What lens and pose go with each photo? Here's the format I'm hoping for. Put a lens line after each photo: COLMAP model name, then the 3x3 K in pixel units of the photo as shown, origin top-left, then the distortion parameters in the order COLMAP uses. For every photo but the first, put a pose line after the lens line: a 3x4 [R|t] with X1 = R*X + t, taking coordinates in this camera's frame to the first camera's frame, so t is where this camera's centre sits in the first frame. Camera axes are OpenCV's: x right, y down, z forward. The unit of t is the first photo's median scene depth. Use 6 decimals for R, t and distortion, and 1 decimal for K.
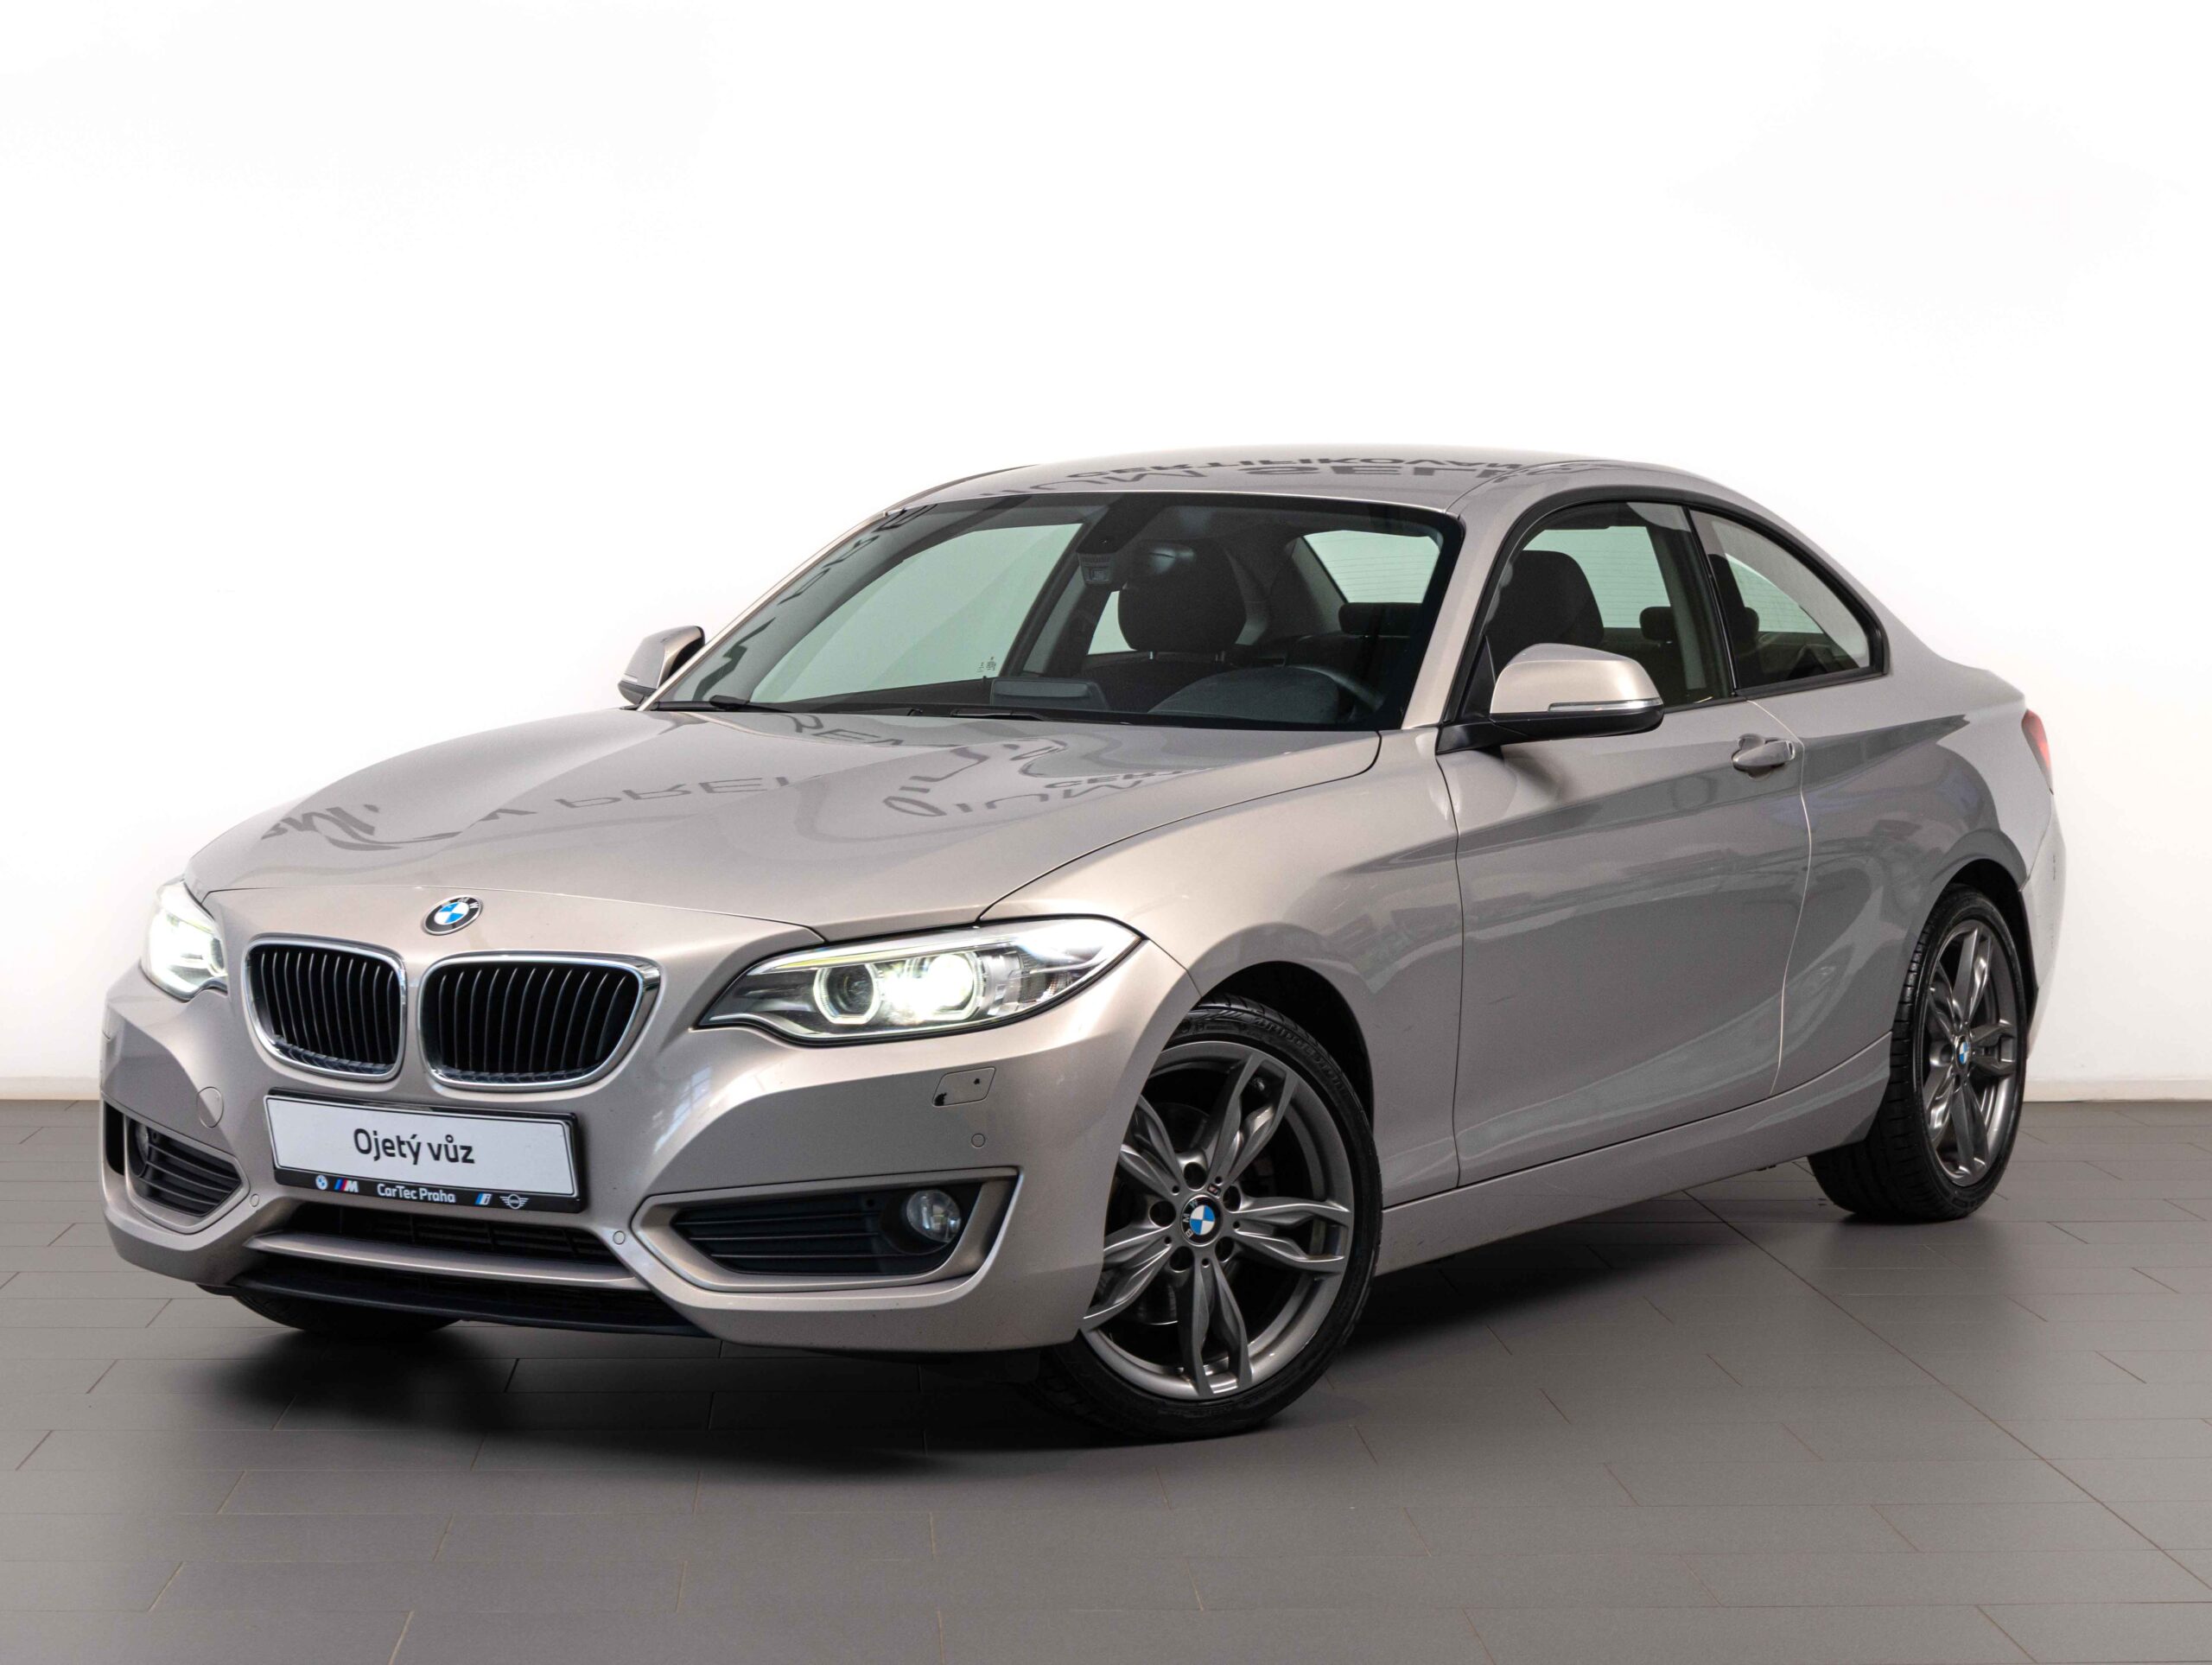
lens RADIAL K [[4896.9, 0, 1106.0], [0, 4896.9, 832.5], [0, 0, 1]] dist [-0.052279, -0.474762]
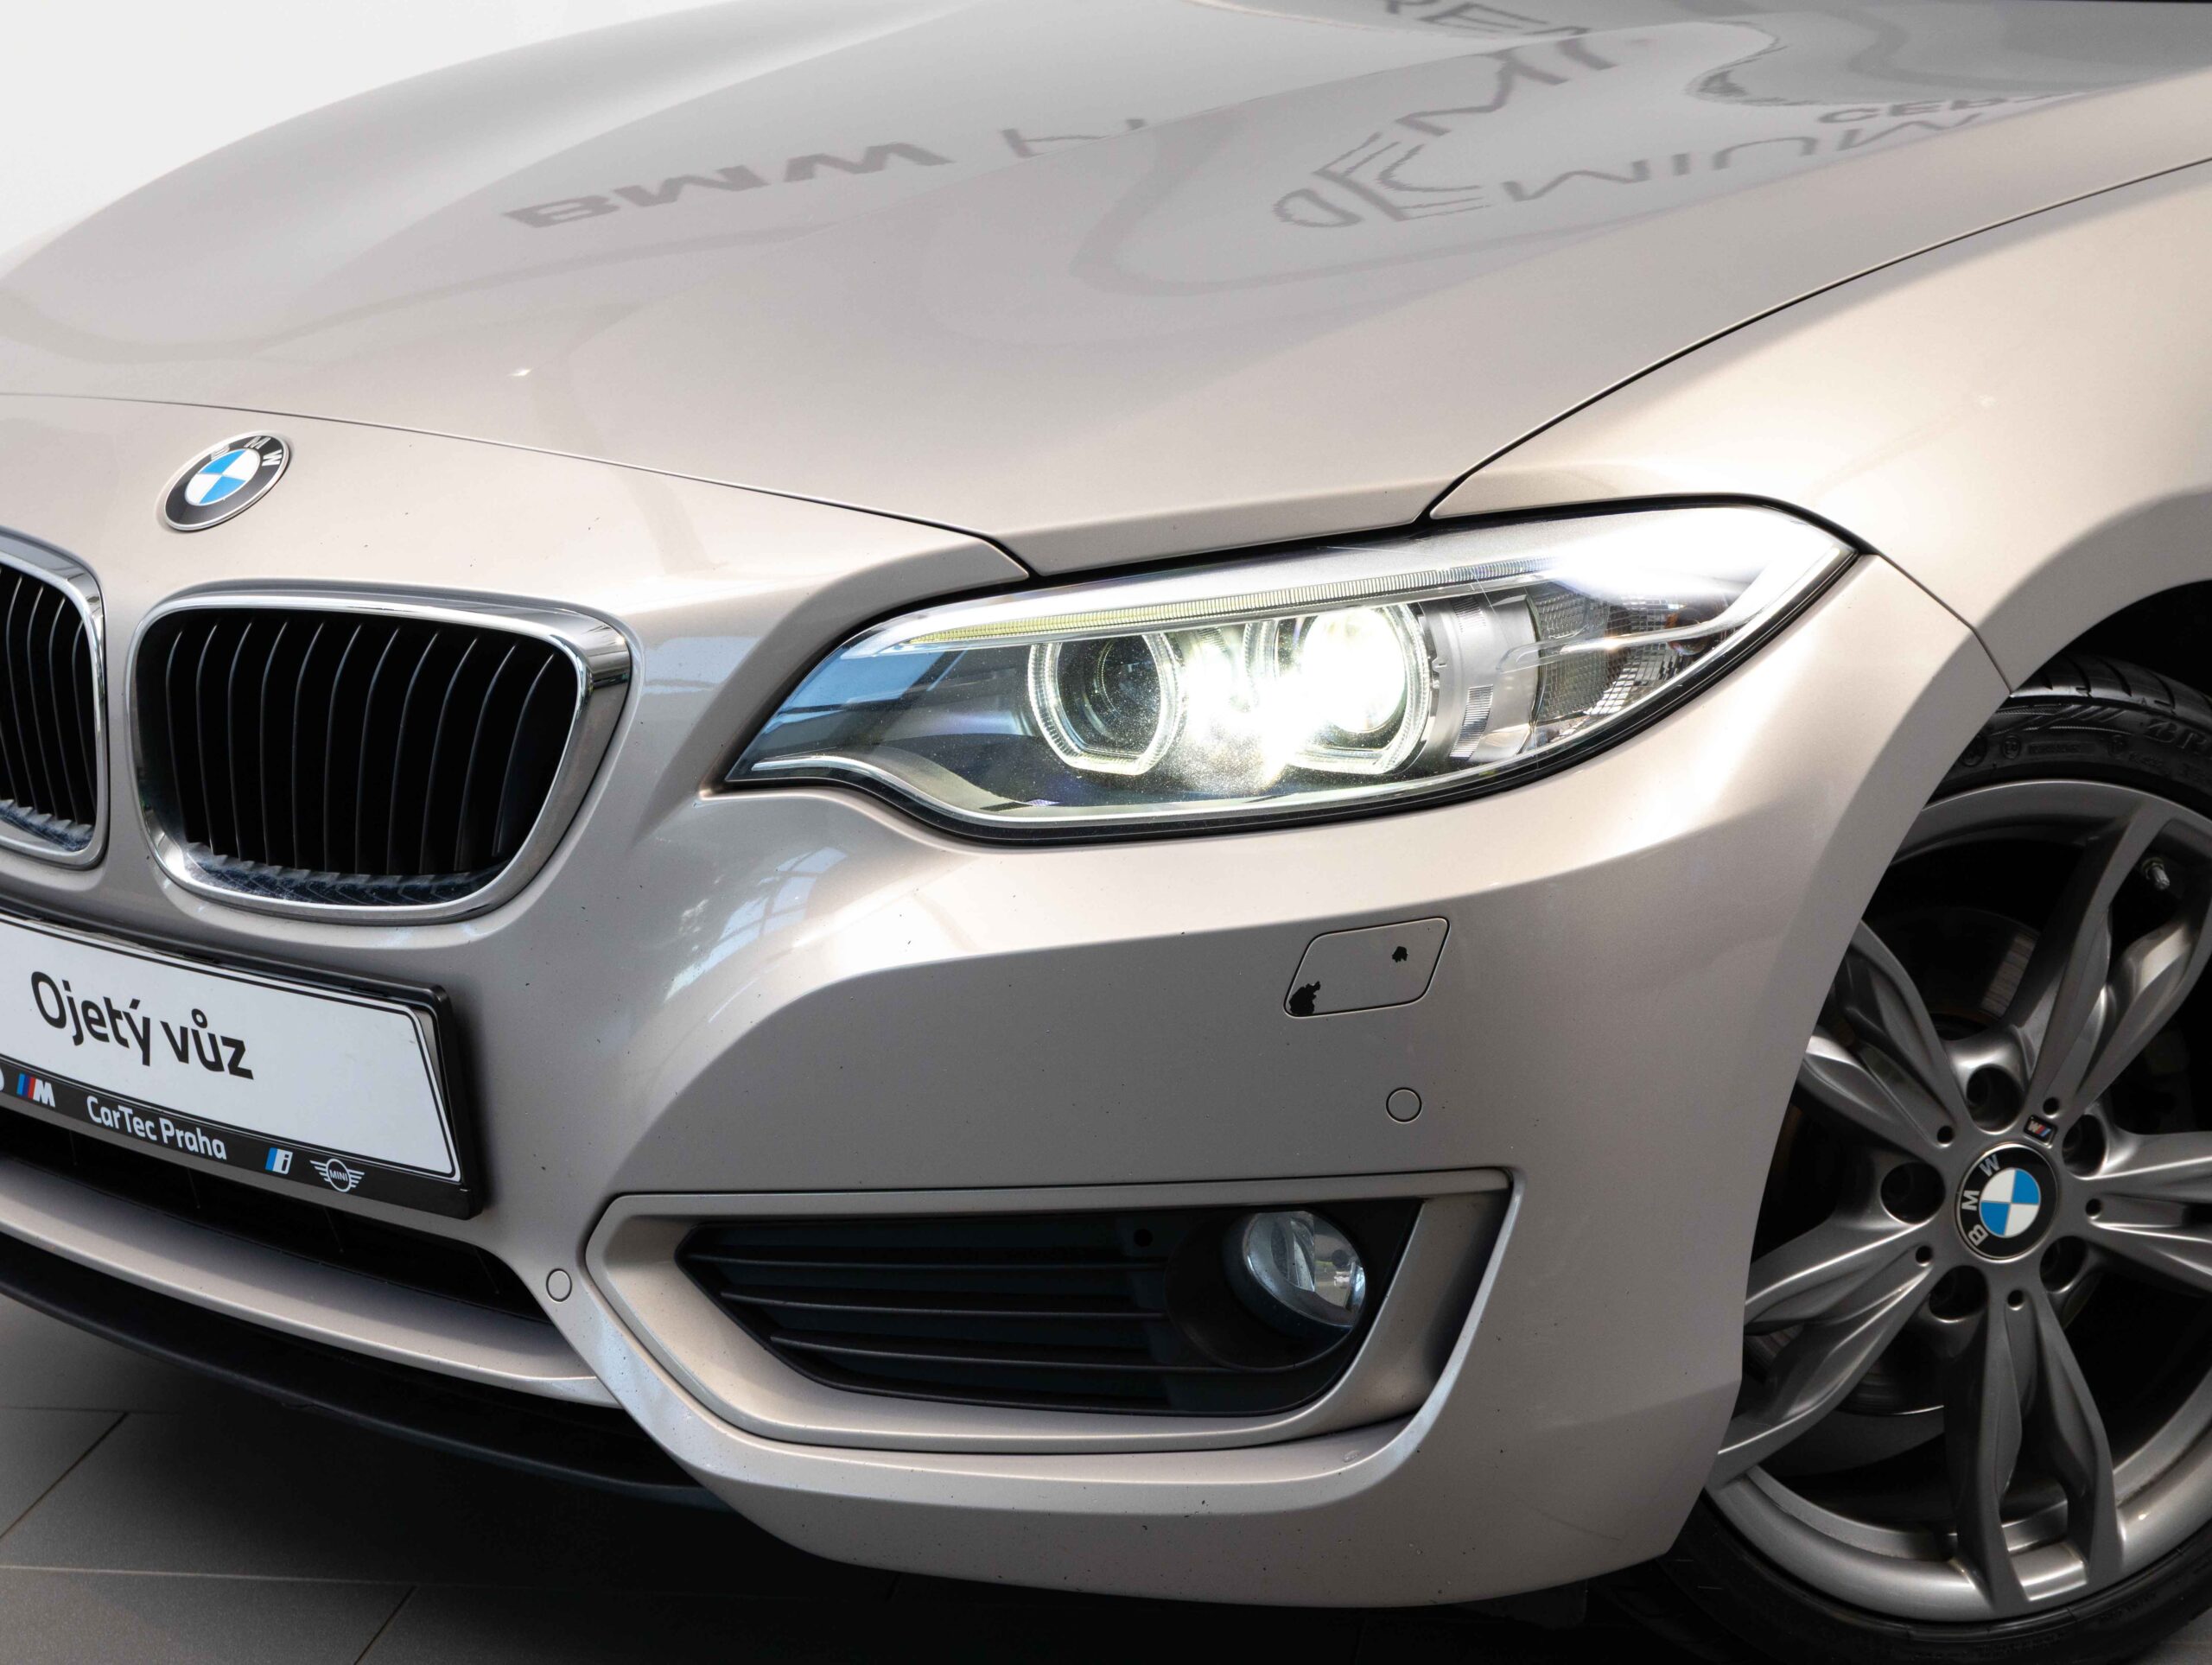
lens RADIAL K [[4646.5, 0, 1106.0], [0, 4646.5, 832.5], [0, 0, 1]] dist [0.031952, -1.019848]
pose [[0.980831, 0.017368, -0.194086, 0.020944], [0.013889, 0.987255, 0.158536, -0.016113], [0.194366, -0.158193, 0.968089, 0.623794]]
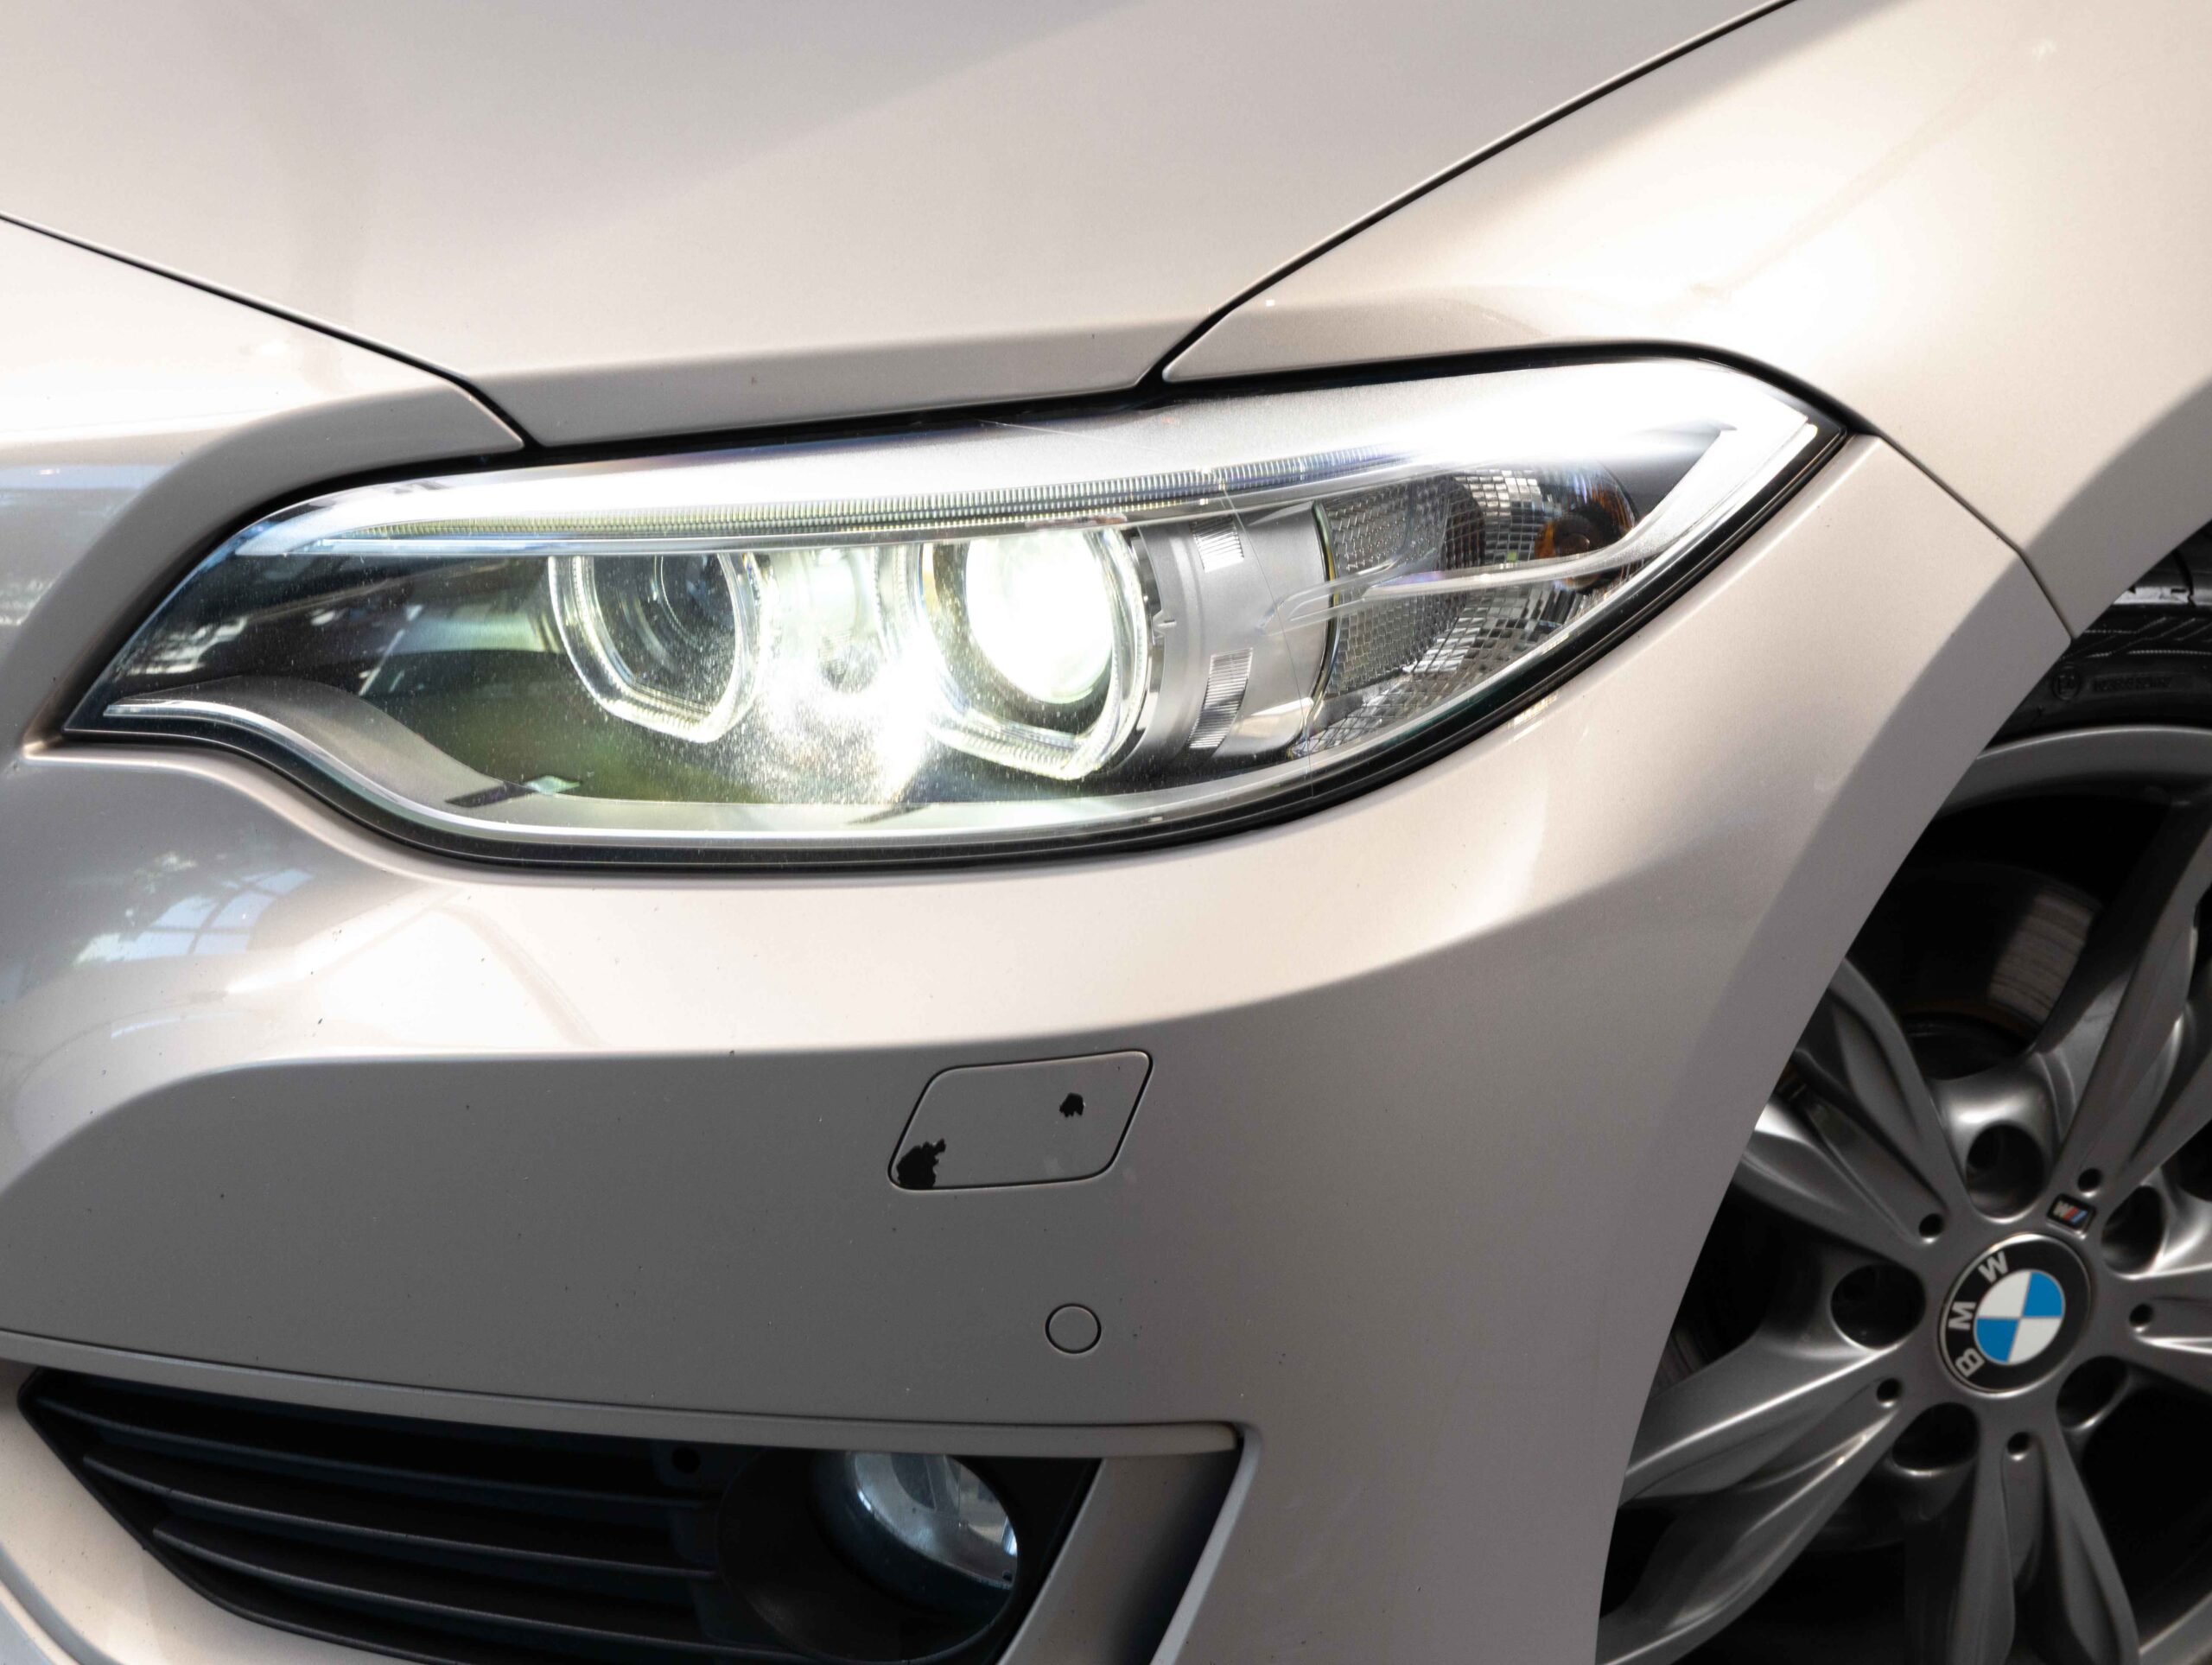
lens RADIAL K [[4646.5, 0, 1106.0], [0, 4646.5, 832.5], [0, 0, 1]] dist [0.031952, -1.019848]
pose [[0.977786, 0.084379, -0.191870, 0.017620], [-0.019080, 0.947422, 0.319416, -0.034038], [0.208734, -0.308660, 0.927987, 0.766415]]
